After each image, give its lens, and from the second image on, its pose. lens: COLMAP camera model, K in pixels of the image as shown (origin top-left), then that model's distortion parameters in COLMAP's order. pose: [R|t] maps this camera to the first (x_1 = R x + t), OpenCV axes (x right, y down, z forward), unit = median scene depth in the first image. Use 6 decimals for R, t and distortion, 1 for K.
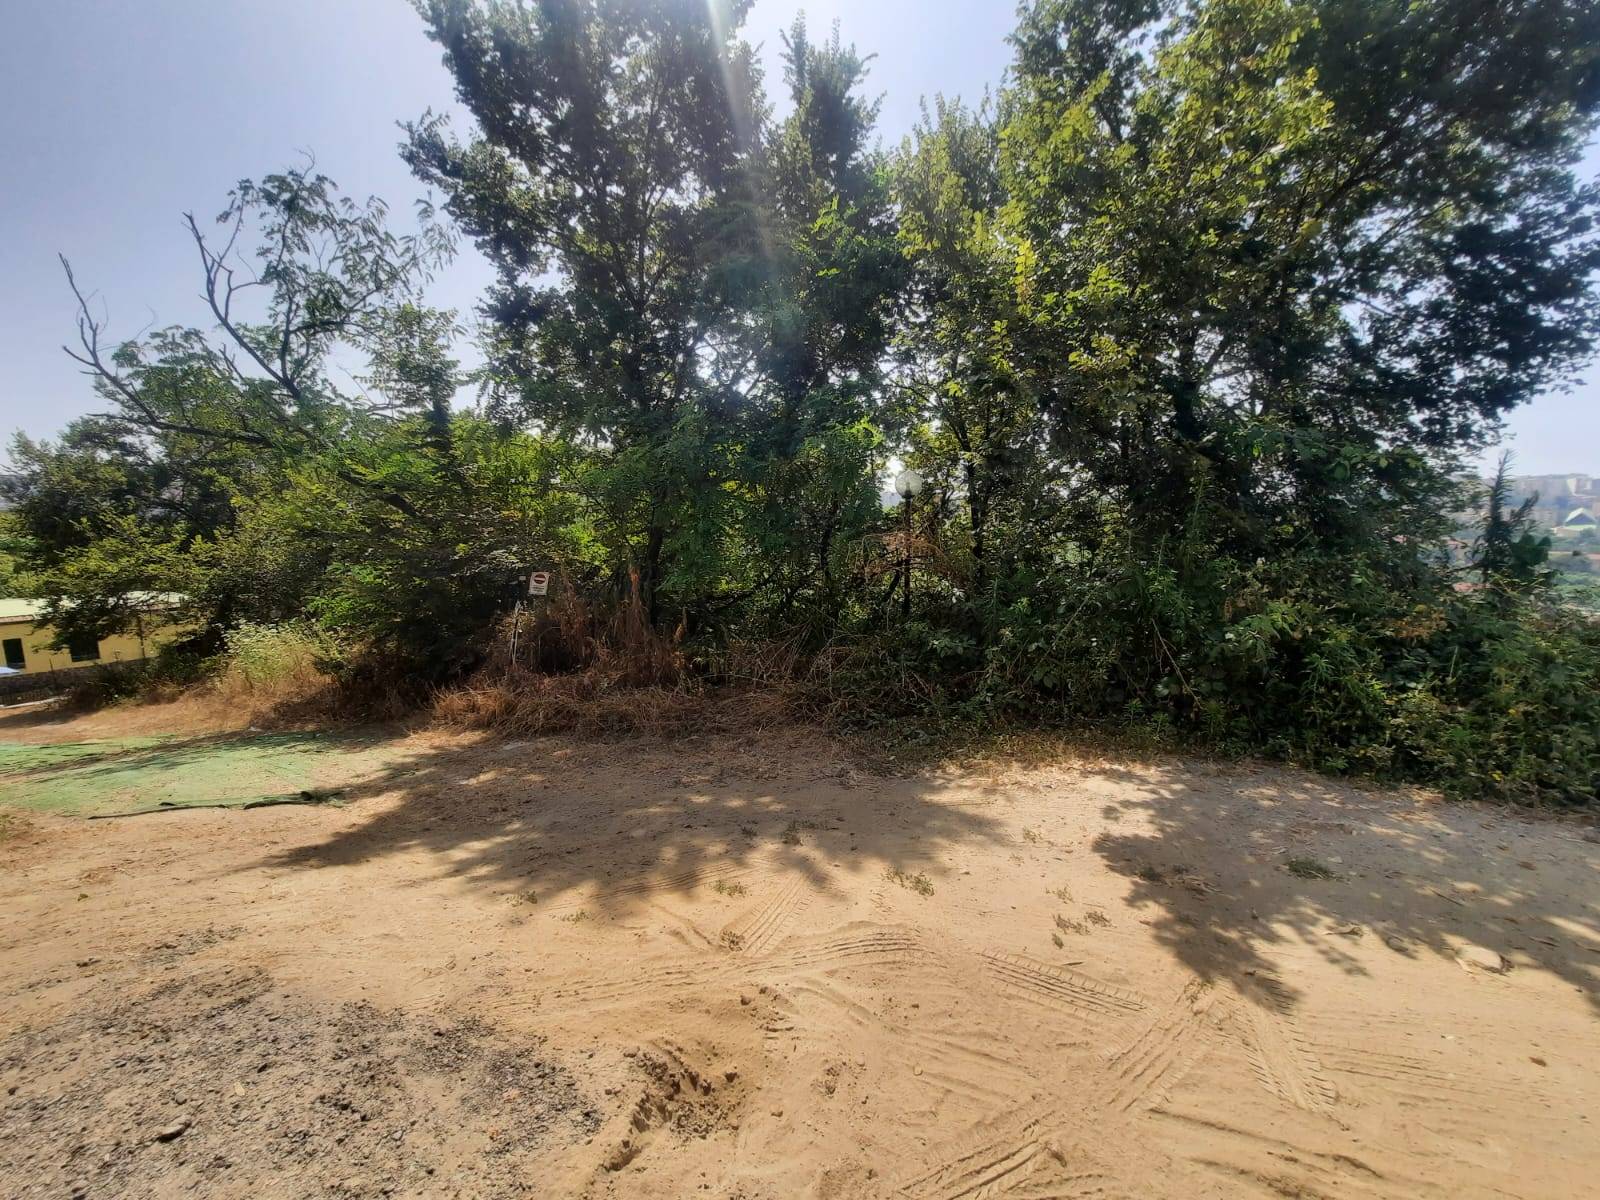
lens RADIAL K [[639.7, 0, 800.0], [0, 639.7, 600.0], [0, 0, 1]] dist [-0.009124, -0.000223]
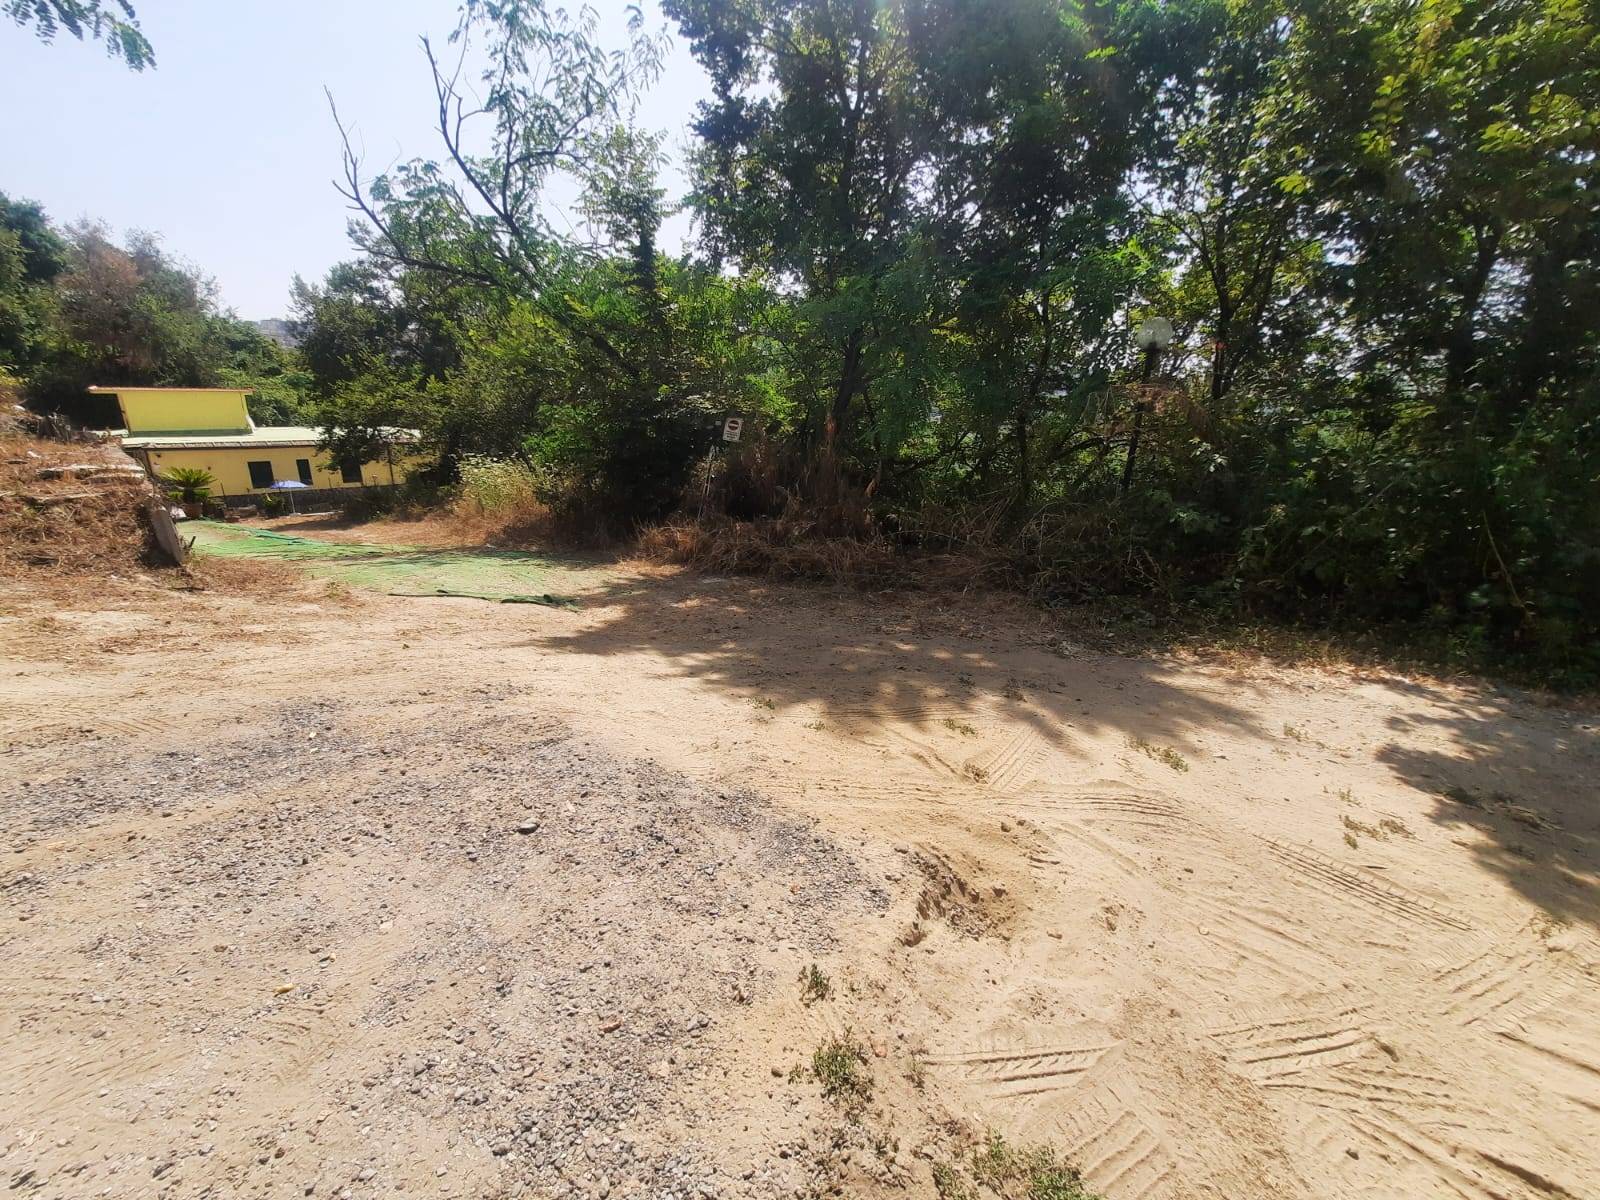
lens RADIAL K [[642.7, 0, 799.0], [0, 642.7, 597.6], [0, 0, 1]] dist [-0.009455, 0.000690]
pose [[0.968243, 0.119381, -0.219665, -0.100260], [-0.076769, 0.978150, 0.193209, 0.054726], [0.237931, -0.170210, 0.956252, 0.022010]]
